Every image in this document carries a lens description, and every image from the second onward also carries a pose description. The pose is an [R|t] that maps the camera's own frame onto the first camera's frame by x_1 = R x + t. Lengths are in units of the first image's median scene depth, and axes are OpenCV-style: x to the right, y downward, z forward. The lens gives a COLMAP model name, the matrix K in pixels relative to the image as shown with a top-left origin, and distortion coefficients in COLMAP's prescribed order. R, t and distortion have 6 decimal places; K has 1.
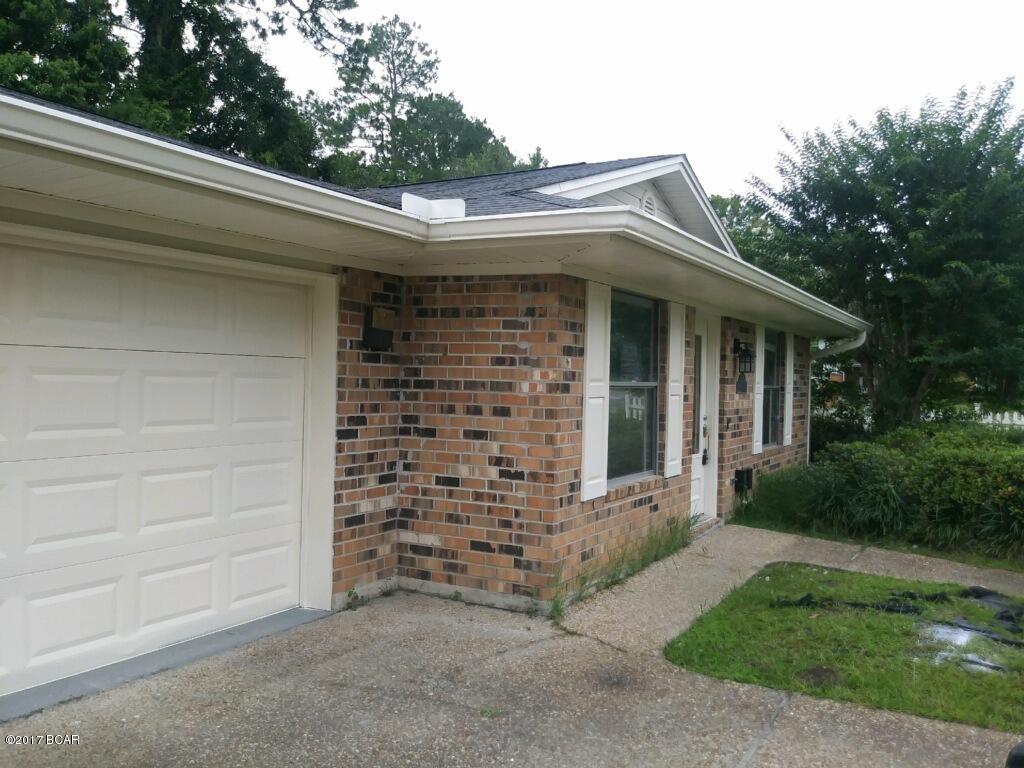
lens RADIAL K [[826.9, 0, 518.5], [0, 826.9, 386.5], [0, 0, 1]] dist [0.028759, -0.067814]
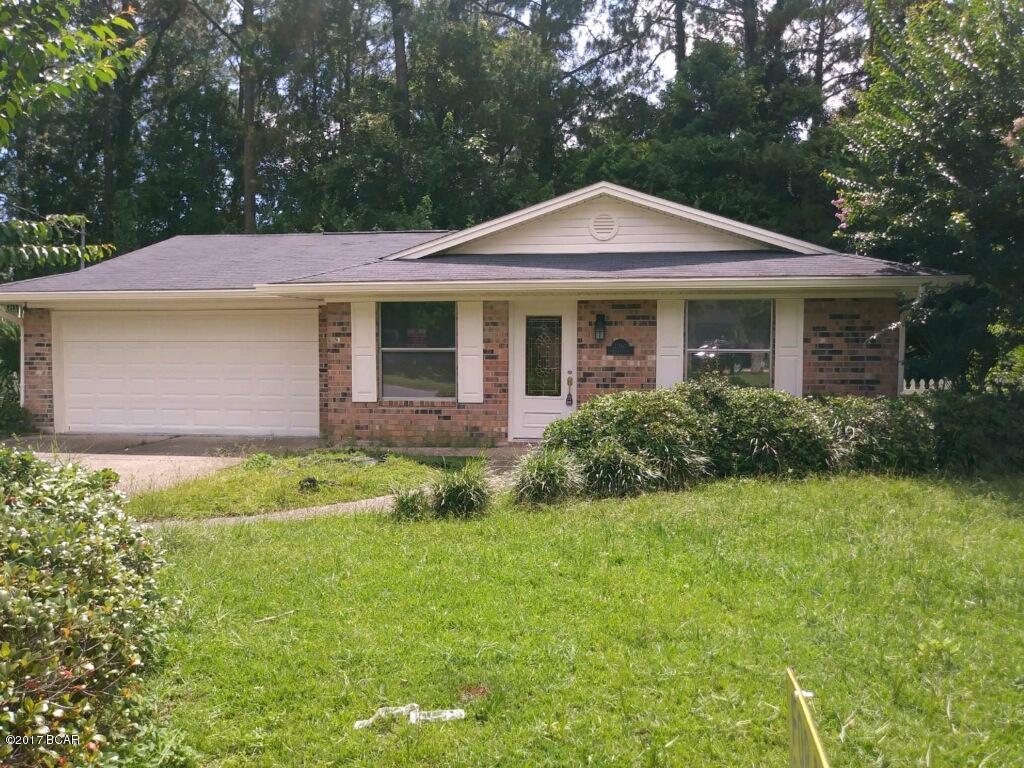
lens RADIAL K [[826.9, 0, 518.5], [0, 826.9, 386.5], [0, 0, 1]] dist [0.028759, -0.067814]
pose [[0.375322, 0.022544, -0.926620, 2.359868], [0.000026, 0.999704, 0.024333, 0.044404], [0.926895, -0.009157, 0.375210, 0.590180]]
